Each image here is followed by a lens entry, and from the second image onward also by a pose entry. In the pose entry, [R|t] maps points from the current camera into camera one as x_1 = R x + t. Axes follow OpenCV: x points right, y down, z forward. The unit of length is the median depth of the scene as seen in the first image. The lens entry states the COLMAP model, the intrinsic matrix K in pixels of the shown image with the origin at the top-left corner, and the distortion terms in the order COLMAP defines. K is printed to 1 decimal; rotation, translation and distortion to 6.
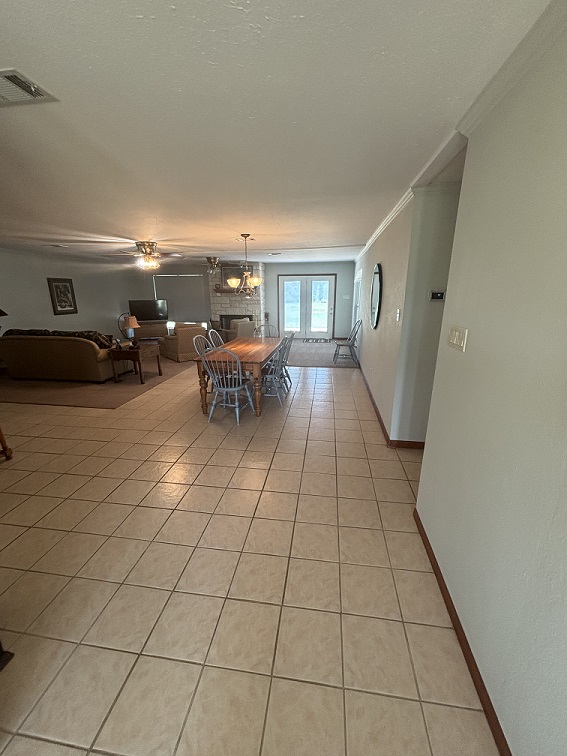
lens RADIAL K [[306.7, 0, 285.1], [0, 306.7, 375.6], [0, 0, 1]] dist [0.001100, -0.000605]
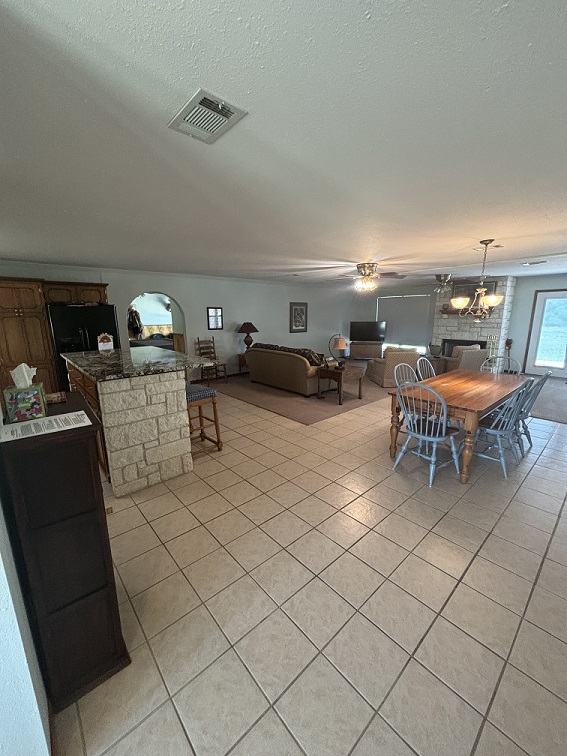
lens RADIAL K [[306.7, 0, 282.0], [0, 306.7, 376.6], [0, 0, 1]] dist [0.001100, -0.000605]
pose [[0.763303, 0.128962, -0.633038, 0.008911], [-0.168120, 0.985765, -0.001896, -0.031423], [0.623782, 0.107874, 0.774119, 0.108673]]
